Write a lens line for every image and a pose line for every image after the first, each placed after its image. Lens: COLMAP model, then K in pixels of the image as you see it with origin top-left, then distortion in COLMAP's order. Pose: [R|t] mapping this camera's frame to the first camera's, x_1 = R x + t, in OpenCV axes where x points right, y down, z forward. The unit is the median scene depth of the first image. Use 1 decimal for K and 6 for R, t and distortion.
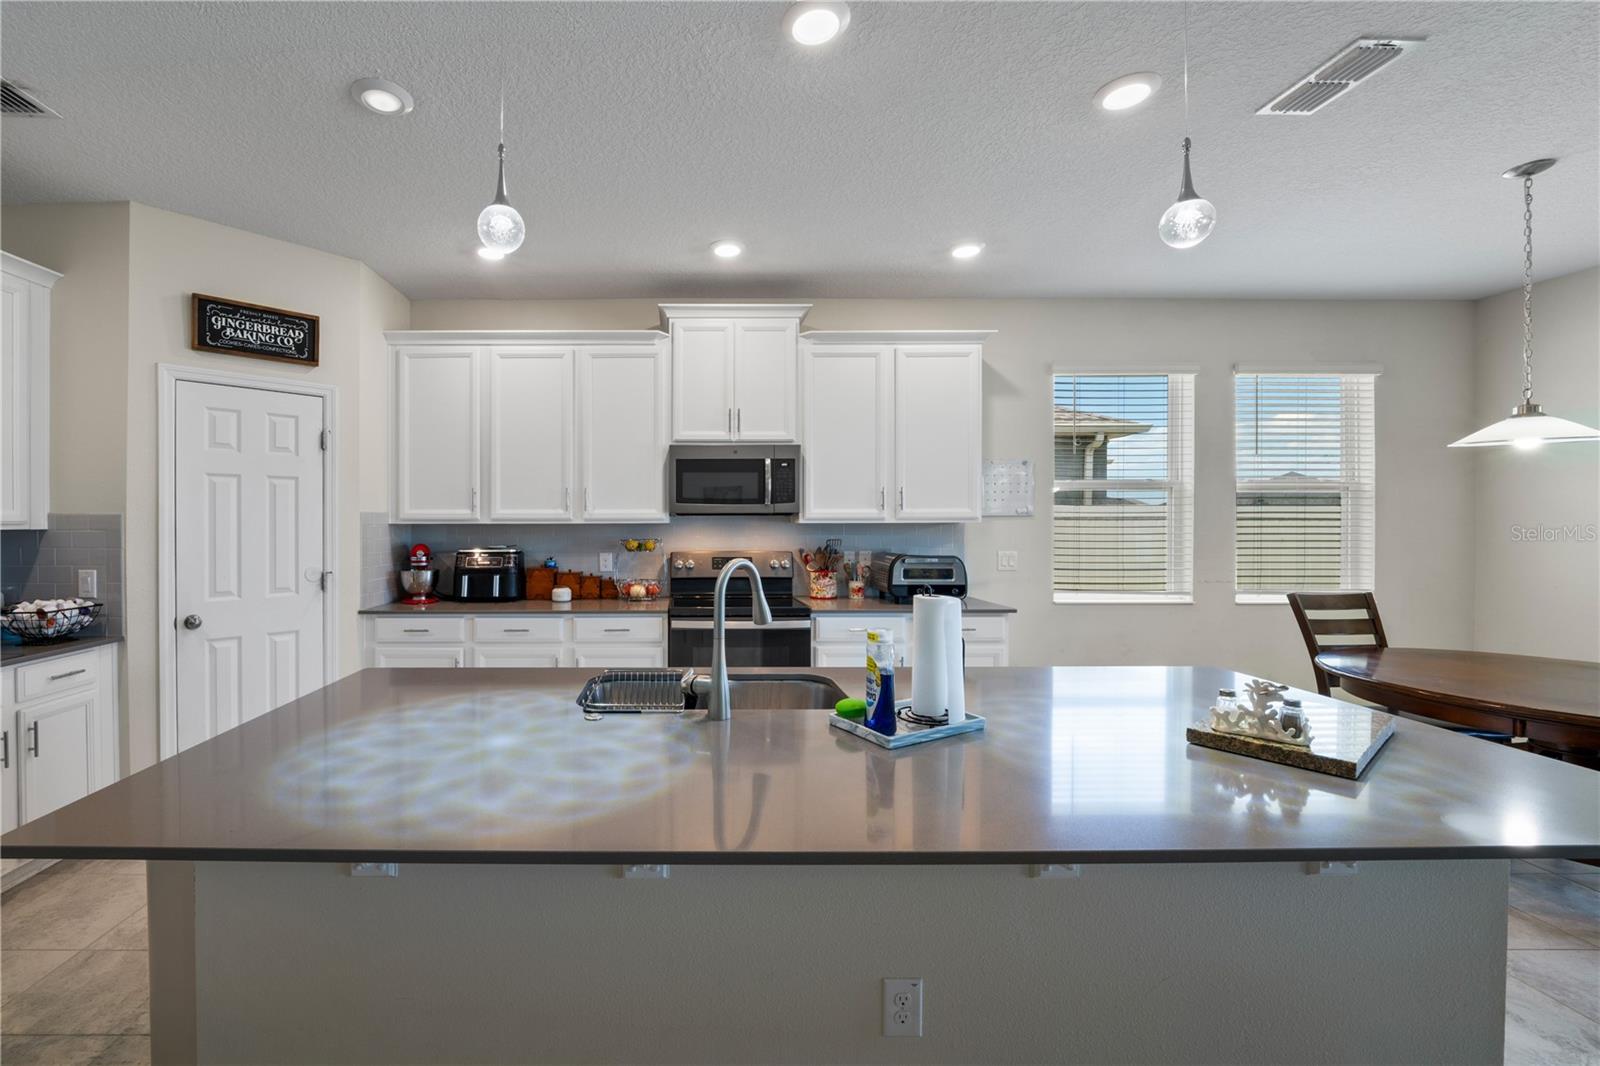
lens RADIAL K [[636.1, 0, 690.9], [0, 636.1, 521.9], [0, 0, 1]] dist [-0.010789, -0.000464]
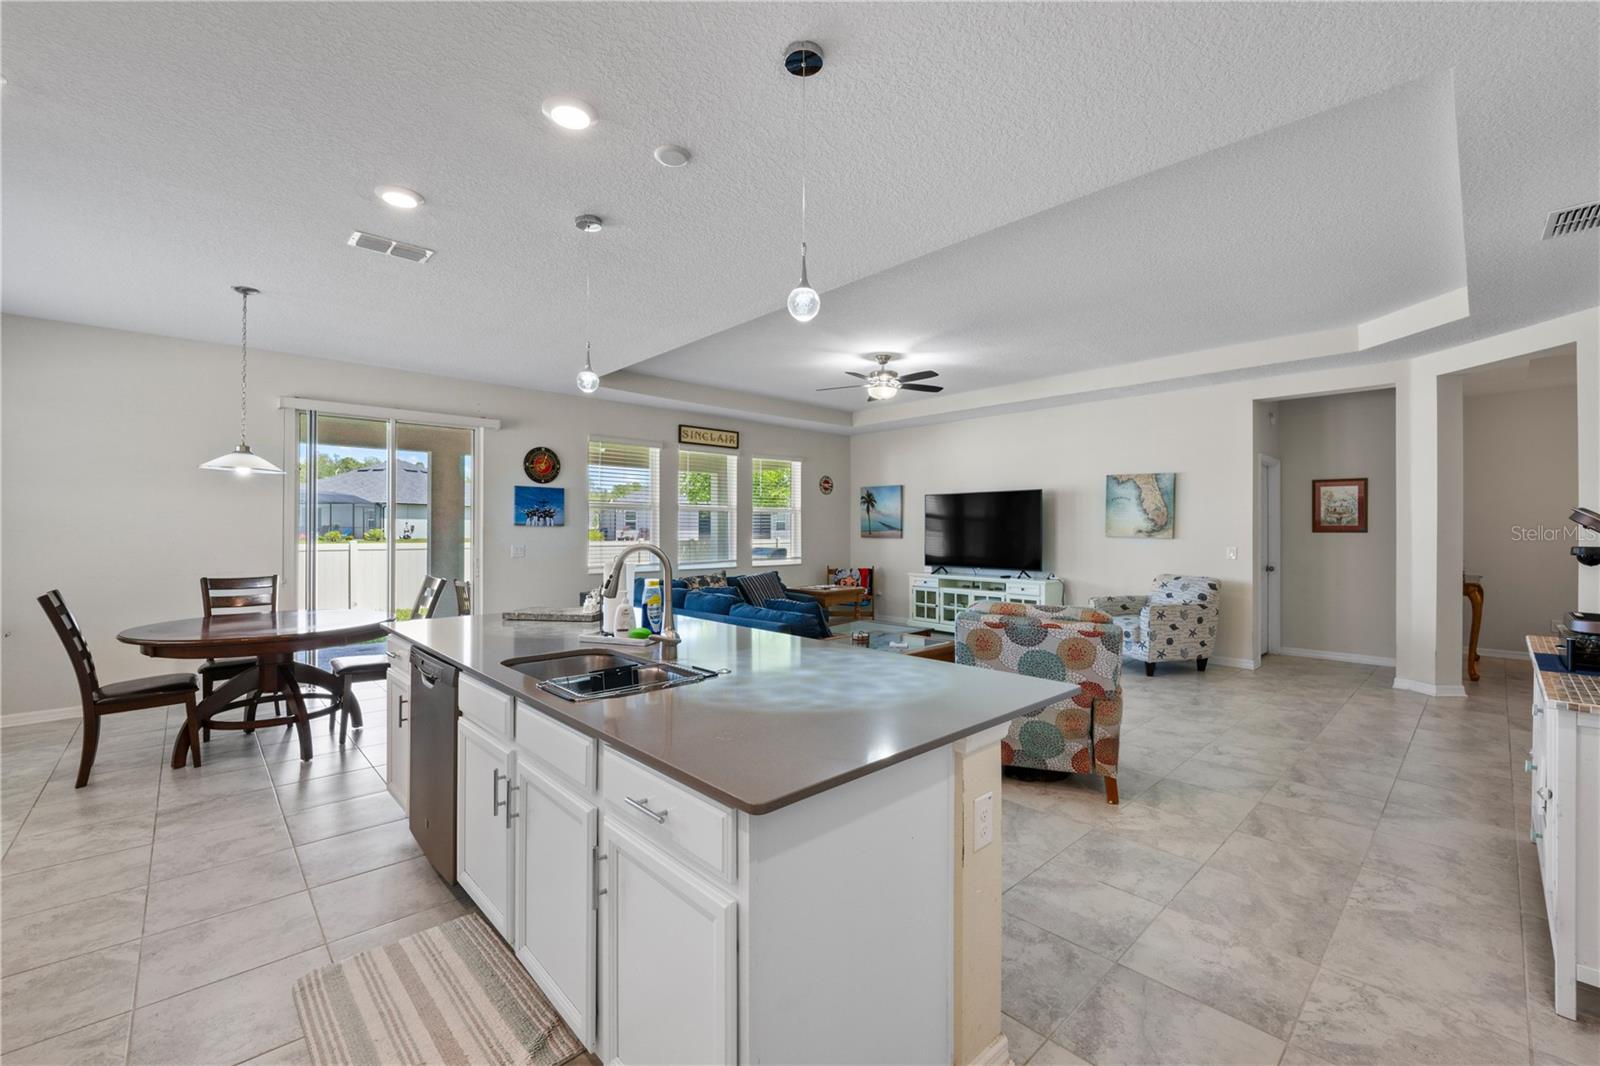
lens RADIAL K [[659.3, 0, 805.3], [0, 659.3, 524.9], [0, 0, 1]] dist [-0.010037, -0.000069]
pose [[-0.683370, 0.006961, 0.730039, -0.521129], [0.000811, 0.999961, -0.008776, 0.013672], [-0.730071, -0.005406, -0.683350, 0.752561]]
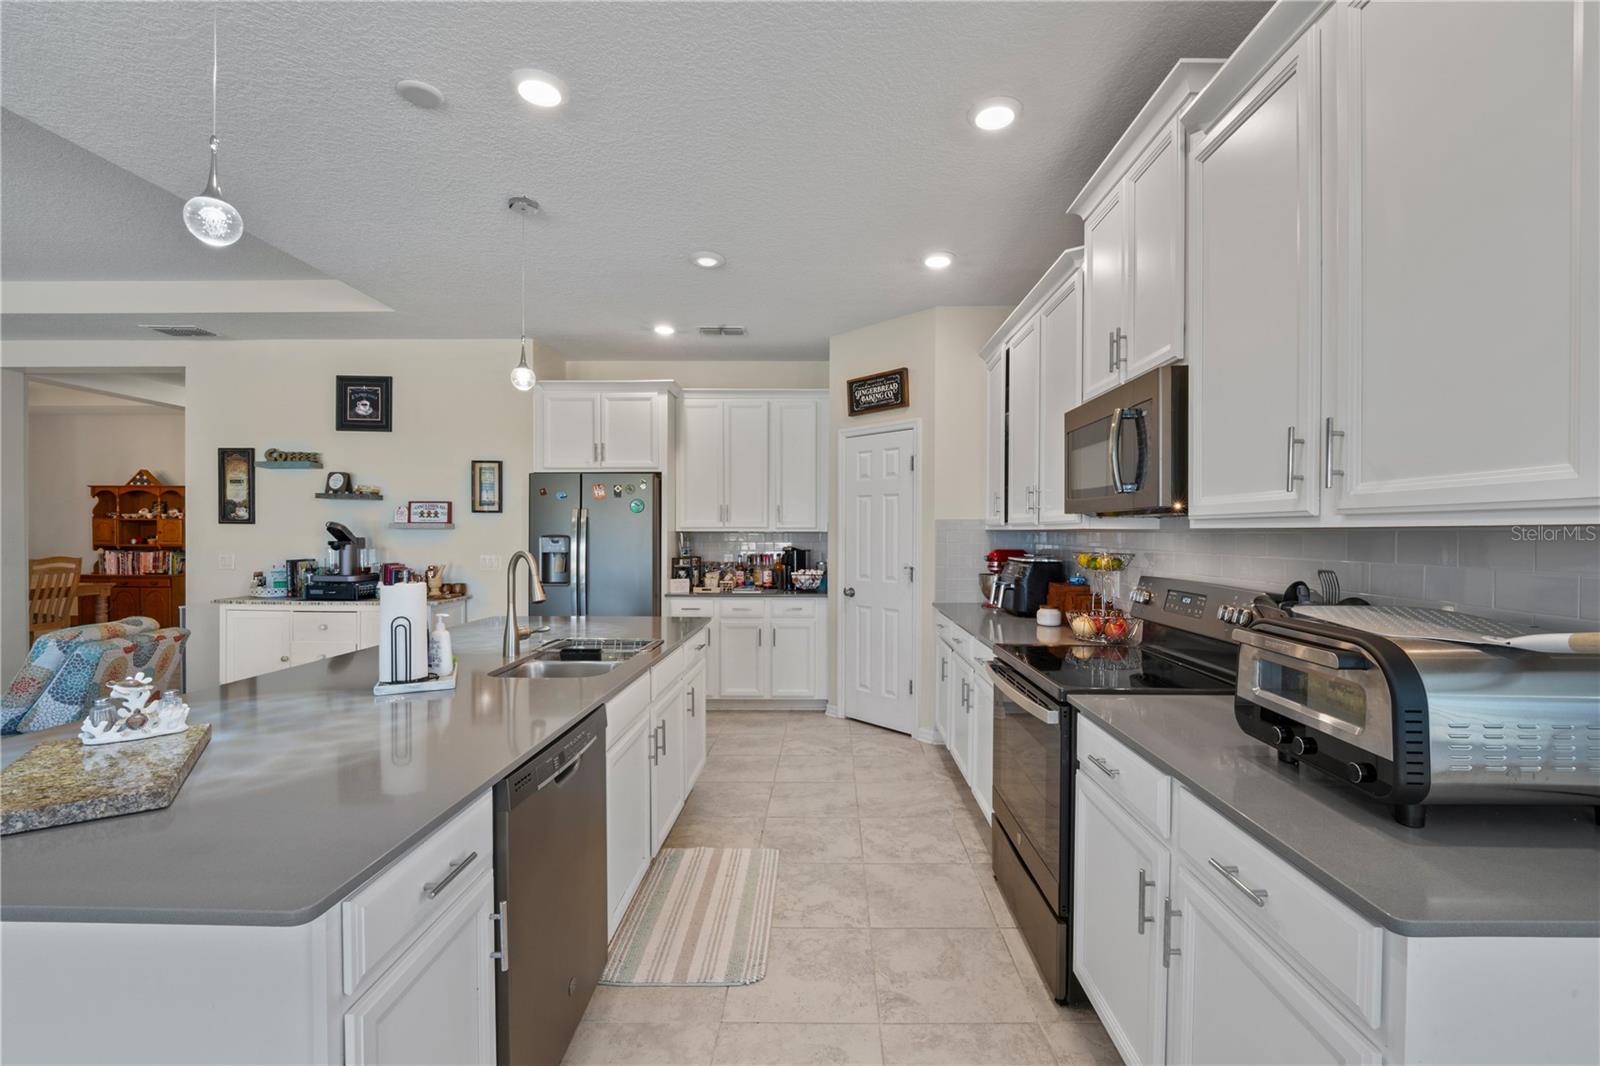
lens RADIAL K [[674.0, 0, 828.3], [0, 674.0, 536.3], [0, 0, 1]] dist [-0.004204, -0.000661]
pose [[-0.004758, 0.009810, -0.999941, 0.683101], [-0.004307, 0.999942, 0.009830, 0.003882], [0.999979, 0.004353, -0.004715, 0.748221]]
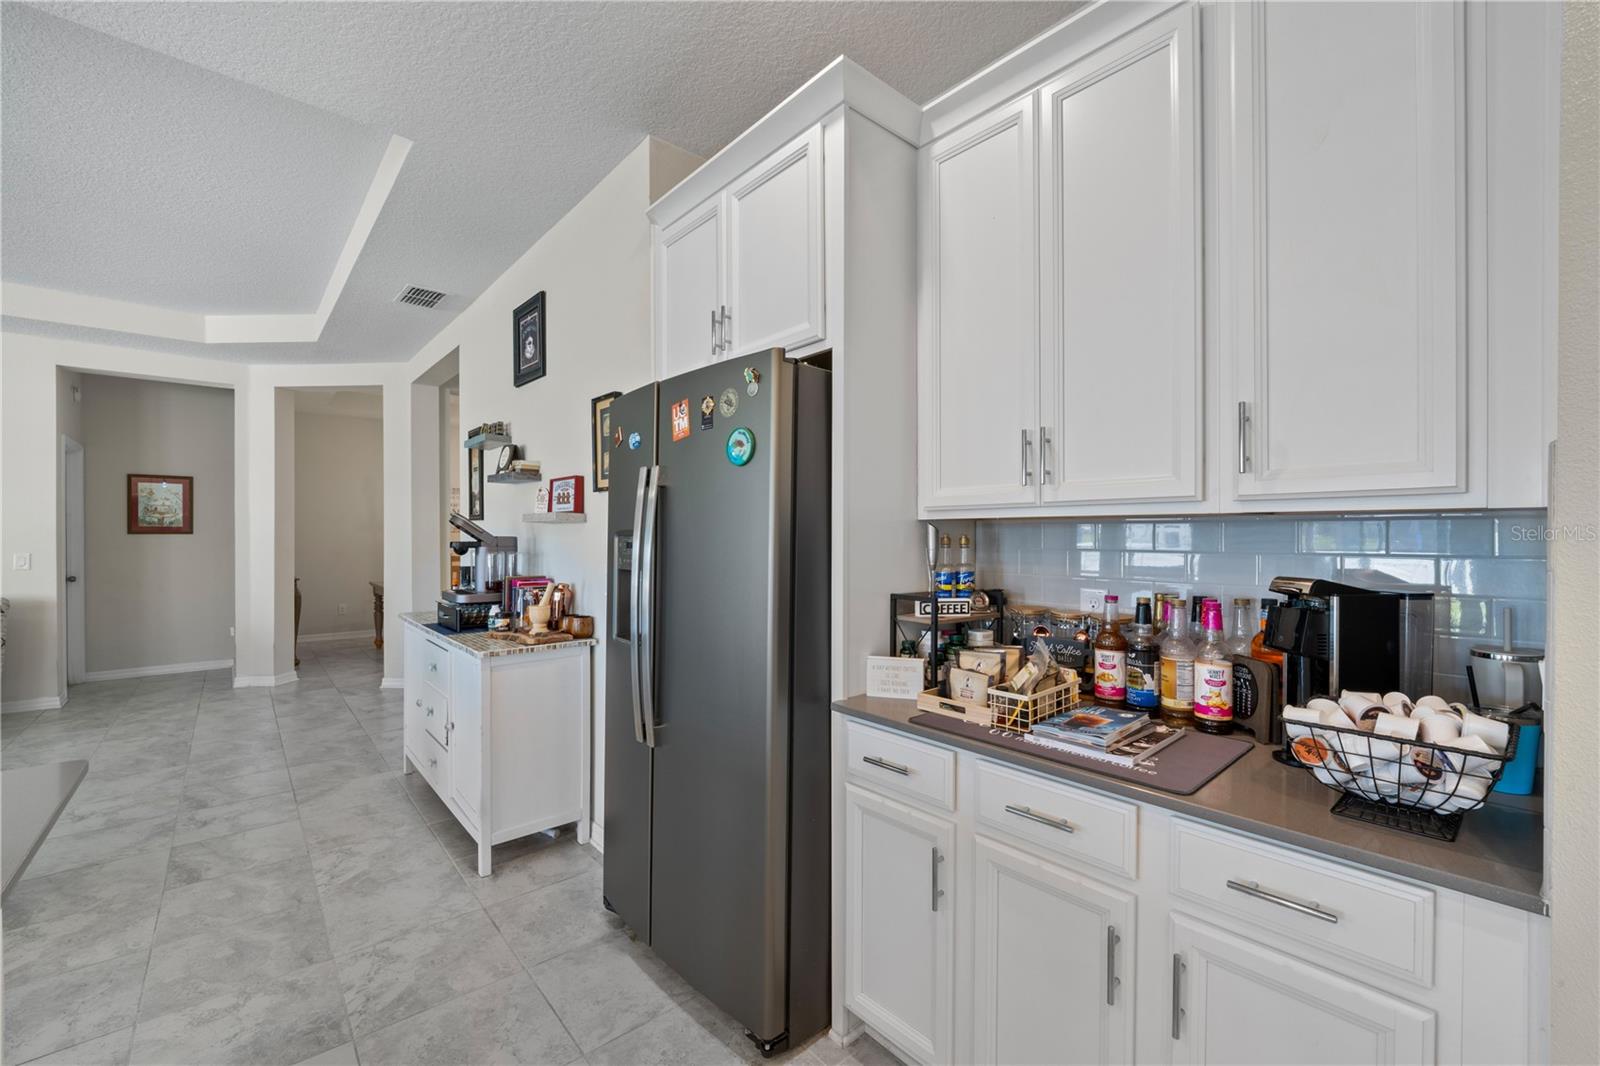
lens RADIAL K [[658.4, 0, 805.1], [0, 658.4, 536.9], [0, 0, 1]] dist [-0.010550, -0.000253]
pose [[-0.754294, 0.004686, -0.656521, -0.356134], [0.000795, 0.999980, 0.006225, 0.018361], [0.656537, 0.004174, -0.754282, 0.740890]]
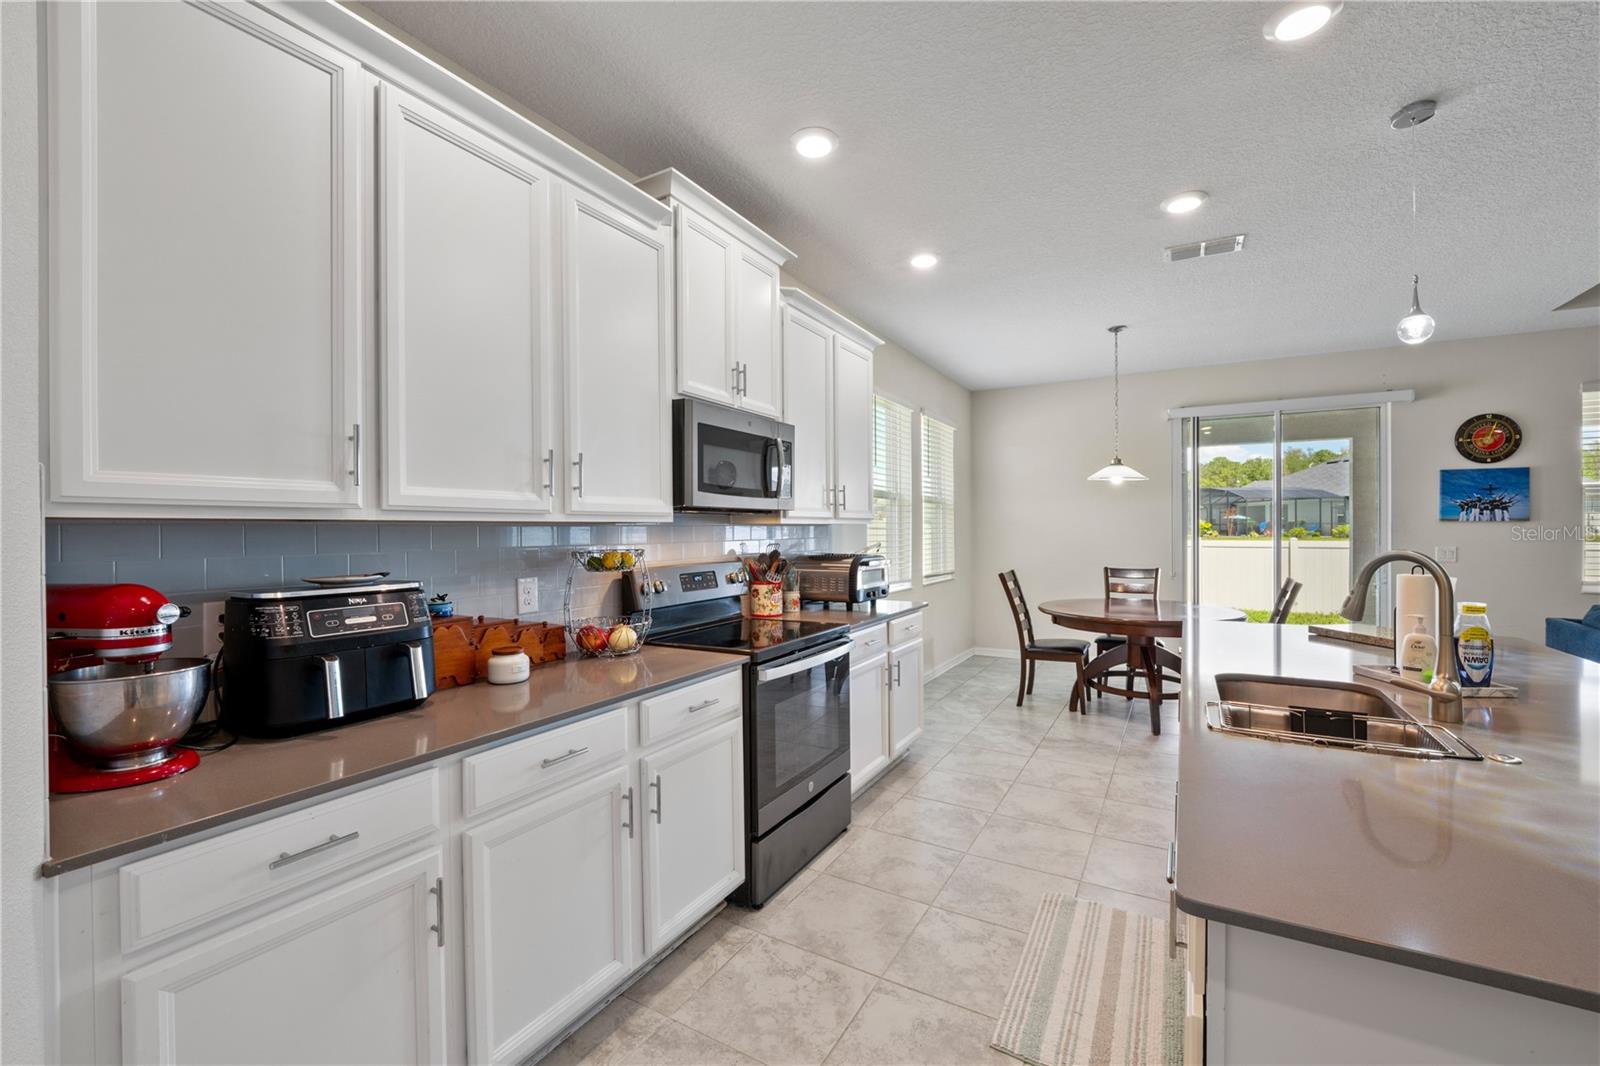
lens RADIAL K [[664.7, 0, 803.2], [0, 664.7, 531.6], [0, 0, 1]] dist [-0.010799, -0.000352]
pose [[0.502534, -0.005185, 0.864542, -0.549166], [0.005231, 0.999982, 0.002957, 0.009966], [-0.864542, 0.003036, 0.502552, 0.569679]]
